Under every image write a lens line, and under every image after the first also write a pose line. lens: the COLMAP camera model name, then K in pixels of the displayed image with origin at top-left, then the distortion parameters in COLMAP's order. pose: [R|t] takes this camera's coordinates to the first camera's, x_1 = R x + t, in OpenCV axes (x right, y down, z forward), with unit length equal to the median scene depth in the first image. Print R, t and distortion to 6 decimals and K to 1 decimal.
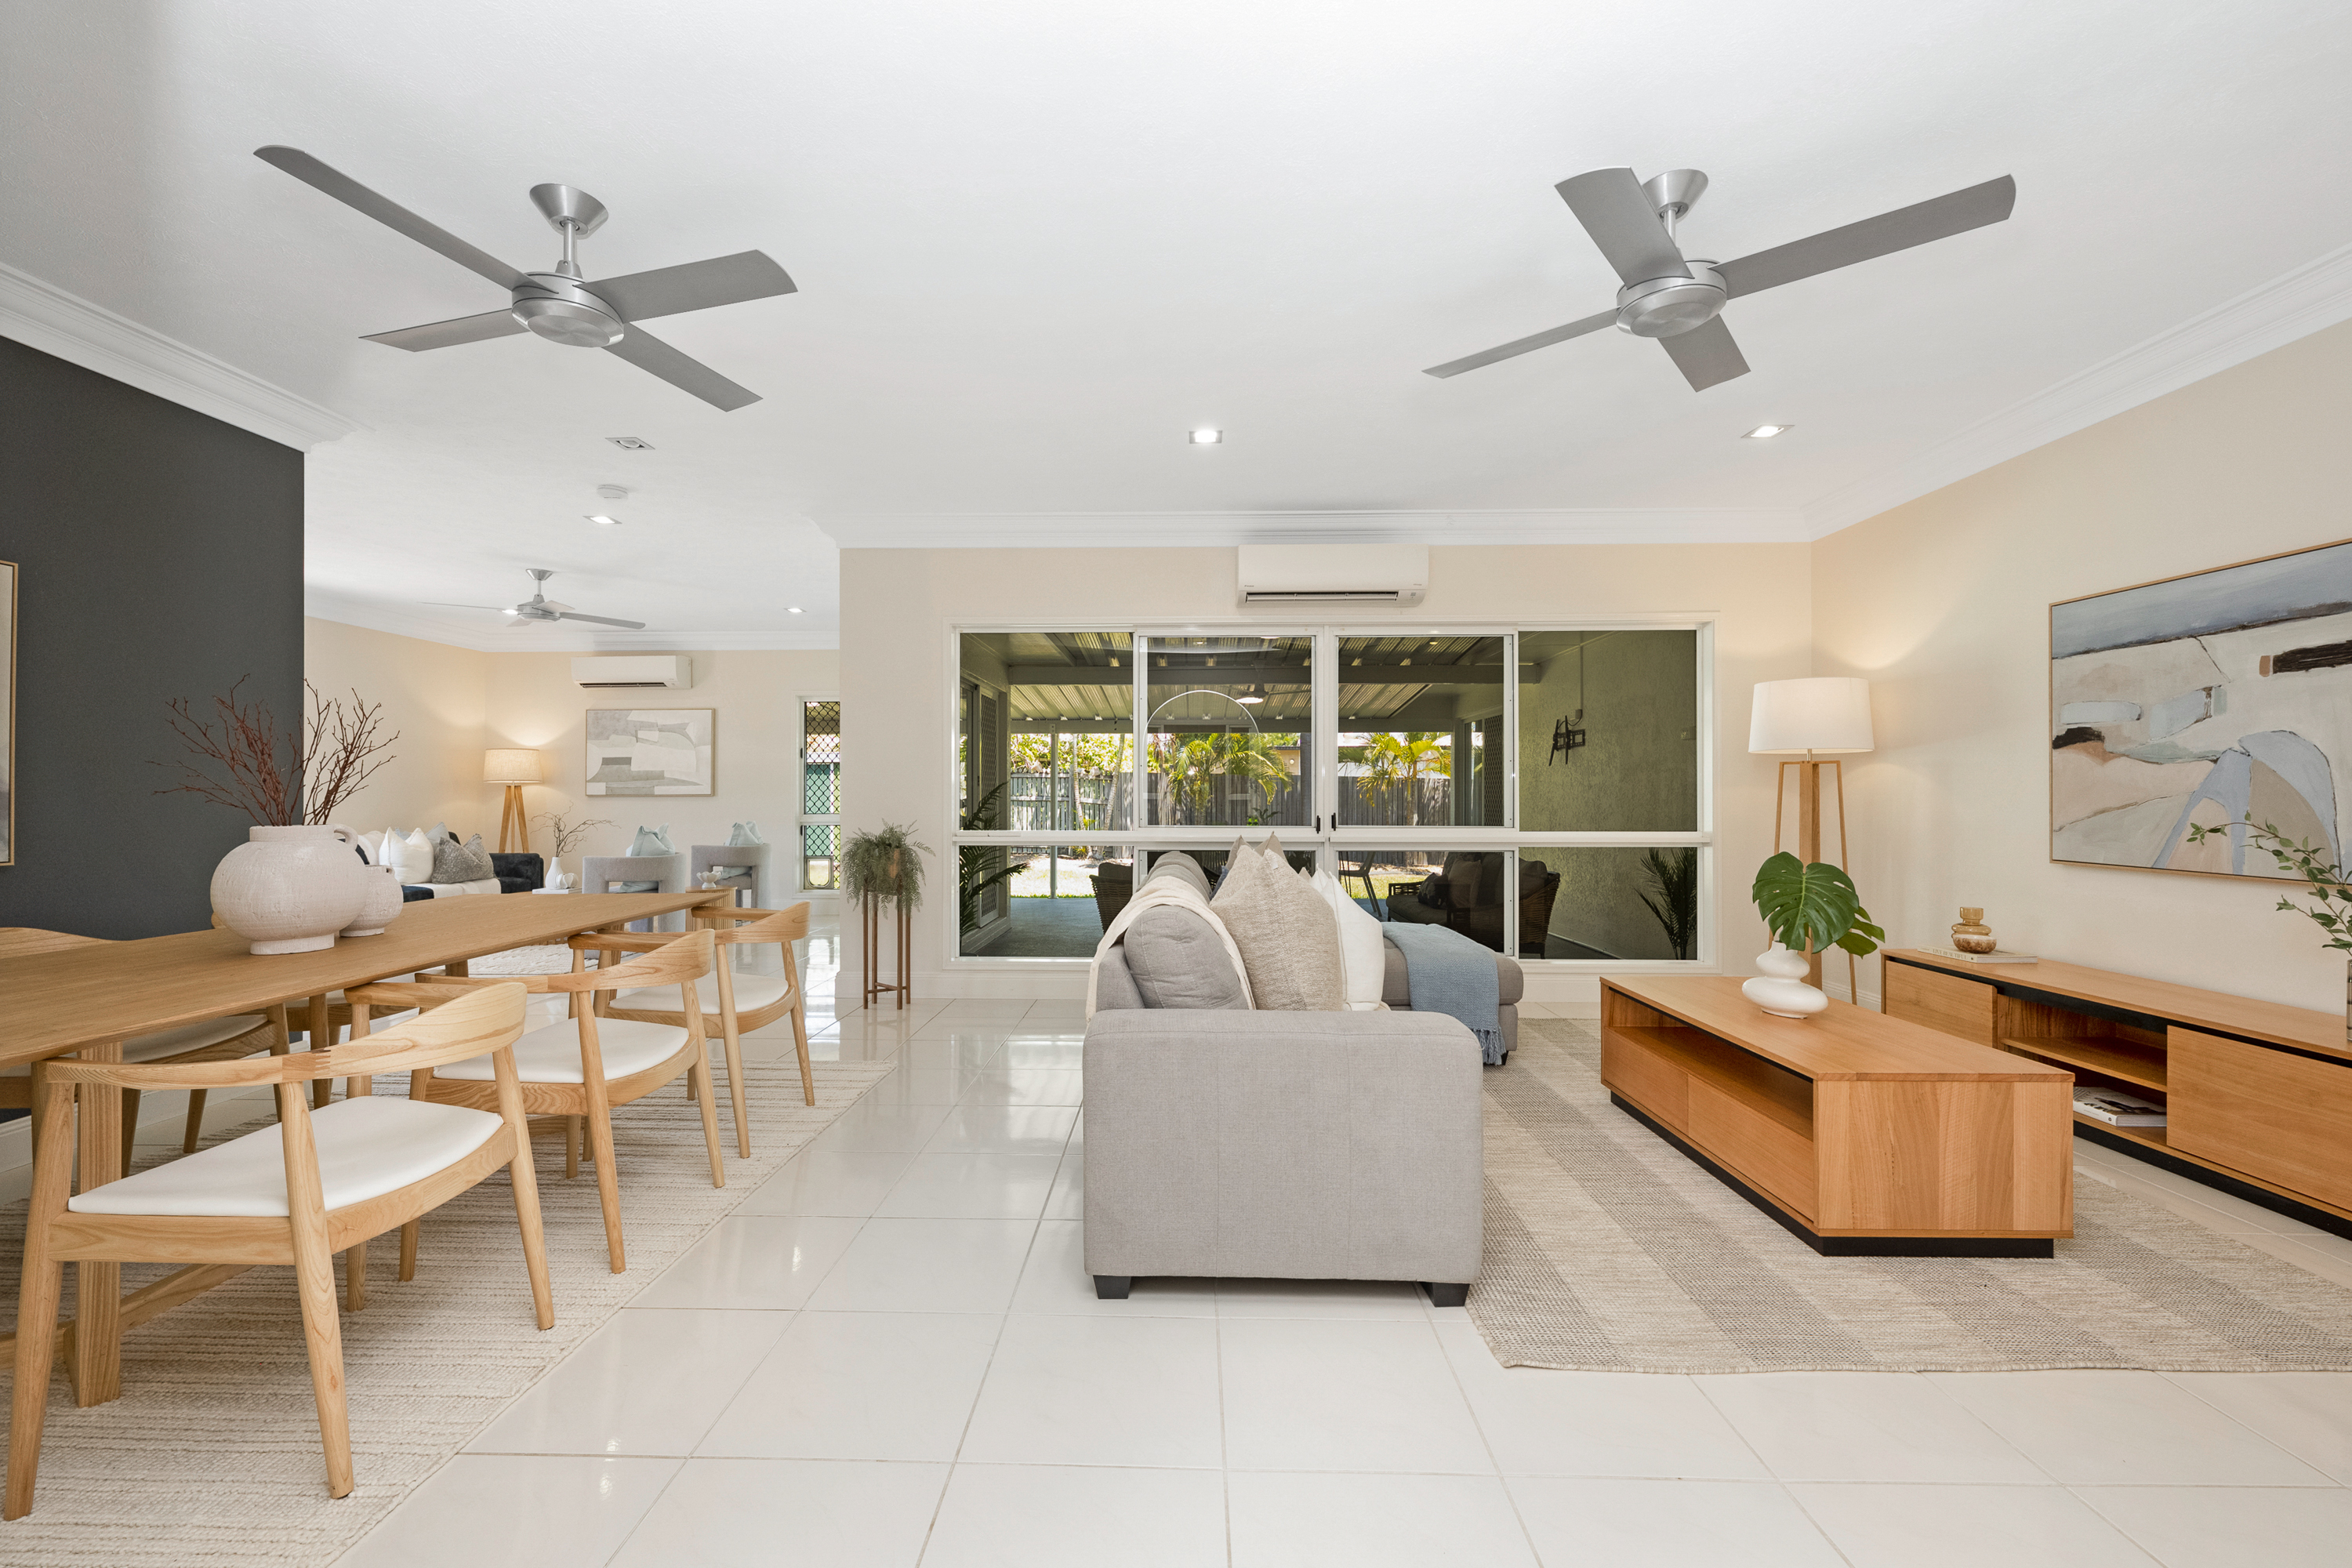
lens RADIAL K [[944.1, 0, 1171.4], [0, 944.1, 793.8], [0, 0, 1]] dist [0.003368, 0.000351]
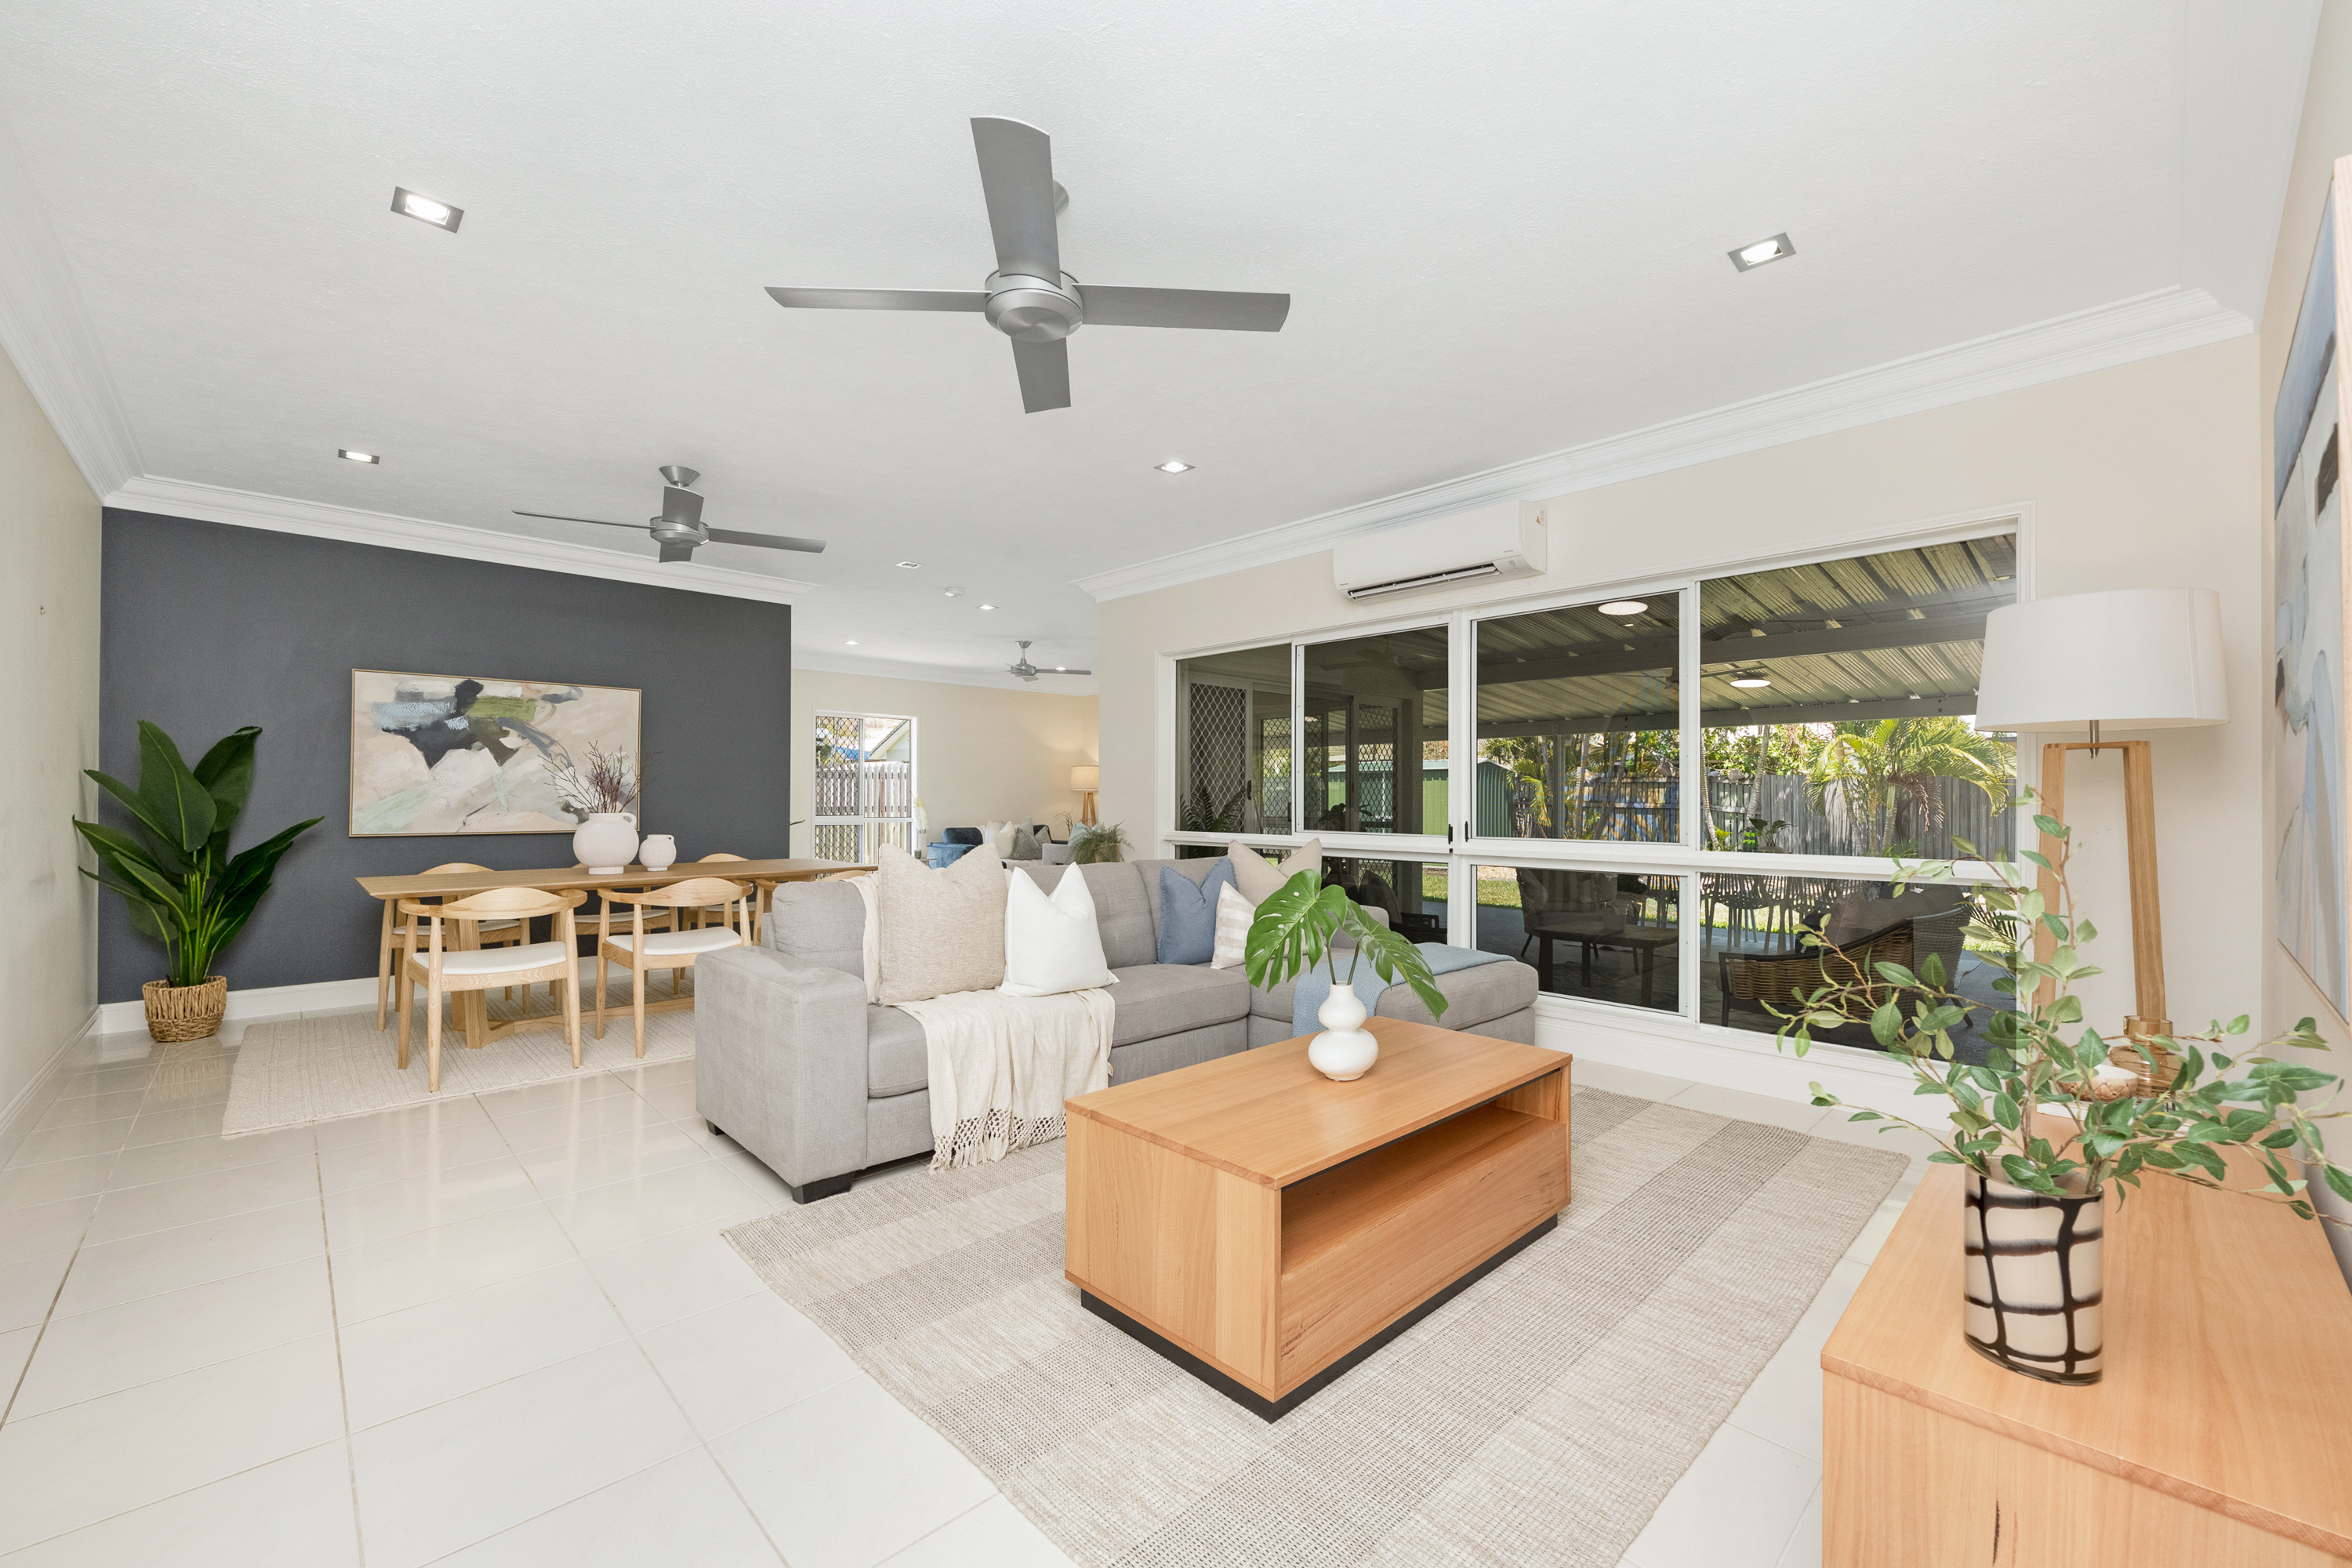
lens RADIAL K [[944.1, 0, 1168.8], [0, 944.1, 795.2], [0, 0, 1]] dist [0.003368, 0.000351]
pose [[0.704703, 0.000530, -0.709502, 0.598462], [-0.006341, 0.999964, -0.005551, 0.002348], [0.709474, 0.008411, 0.704682, 0.181154]]
